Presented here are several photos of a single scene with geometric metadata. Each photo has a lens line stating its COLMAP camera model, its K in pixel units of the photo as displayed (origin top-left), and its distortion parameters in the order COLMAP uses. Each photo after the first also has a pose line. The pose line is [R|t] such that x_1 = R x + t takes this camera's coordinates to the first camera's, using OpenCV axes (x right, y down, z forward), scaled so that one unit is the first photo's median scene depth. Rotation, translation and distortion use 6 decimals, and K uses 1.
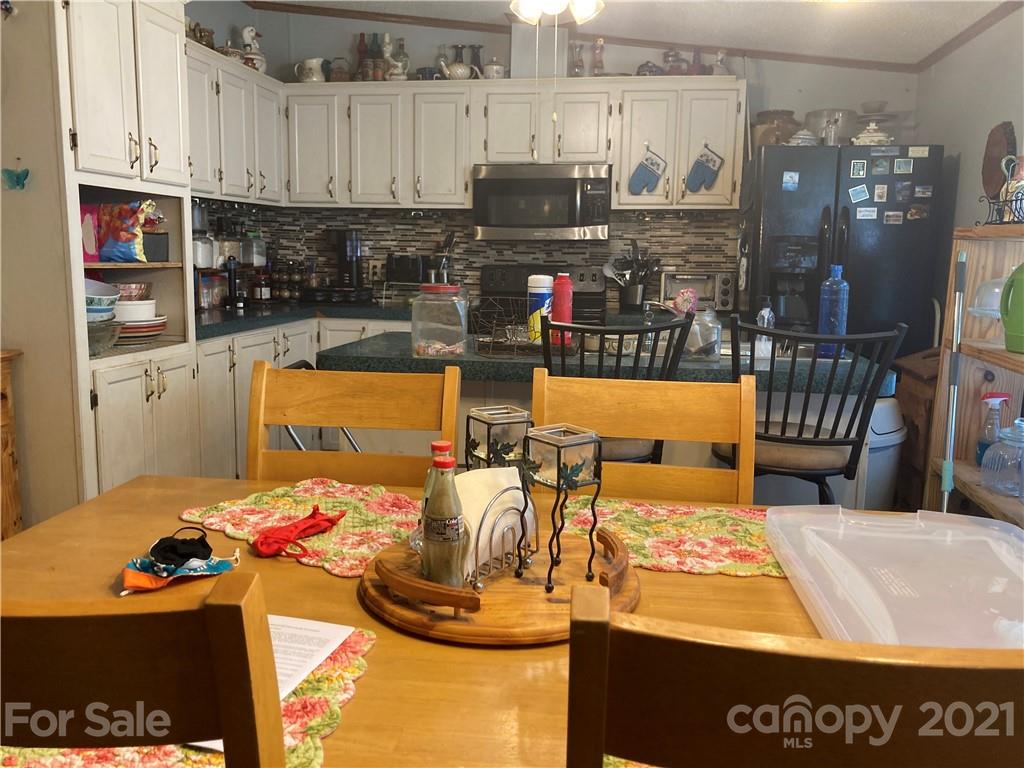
lens RADIAL K [[852.1, 0, 512.0], [0, 852.1, 384.0], [0, 0, 1]] dist [0.042762, -0.079077]
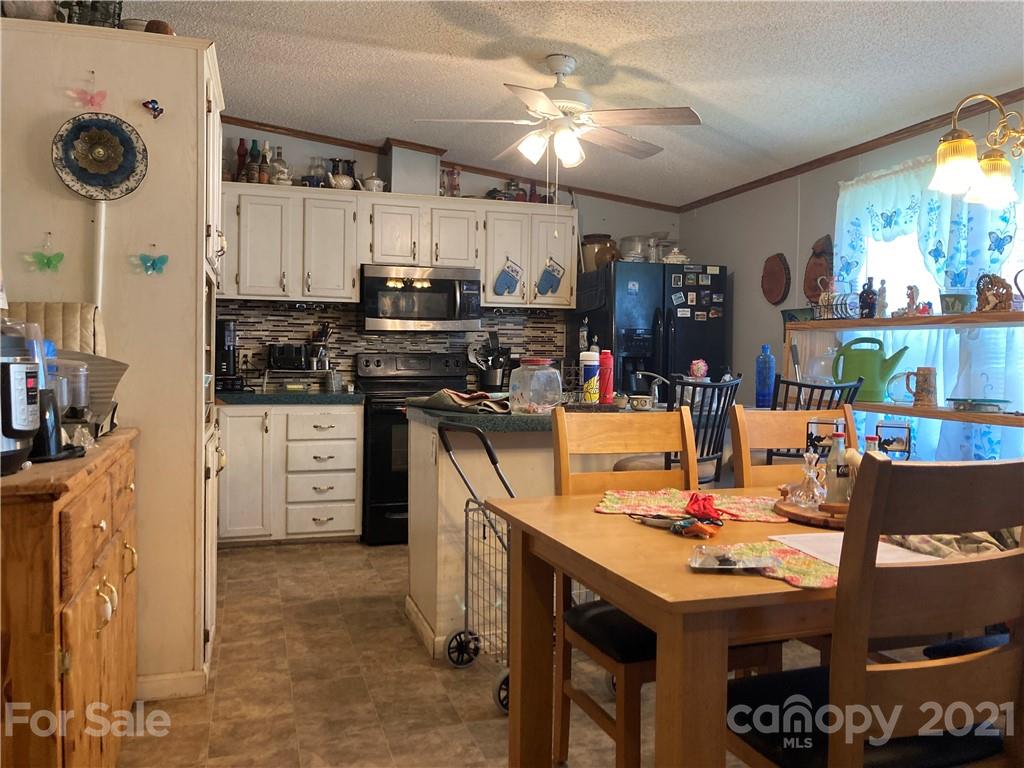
lens RADIAL K [[836.1, 0, 512.0], [0, 836.1, 384.0], [0, 0, 1]] dist [0.143980, -0.398877]
pose [[0.899510, -0.018331, 0.436516, -0.350545], [0.069137, 0.992503, -0.100787, 0.024302], [-0.431396, 0.120838, 0.894033, -0.053786]]
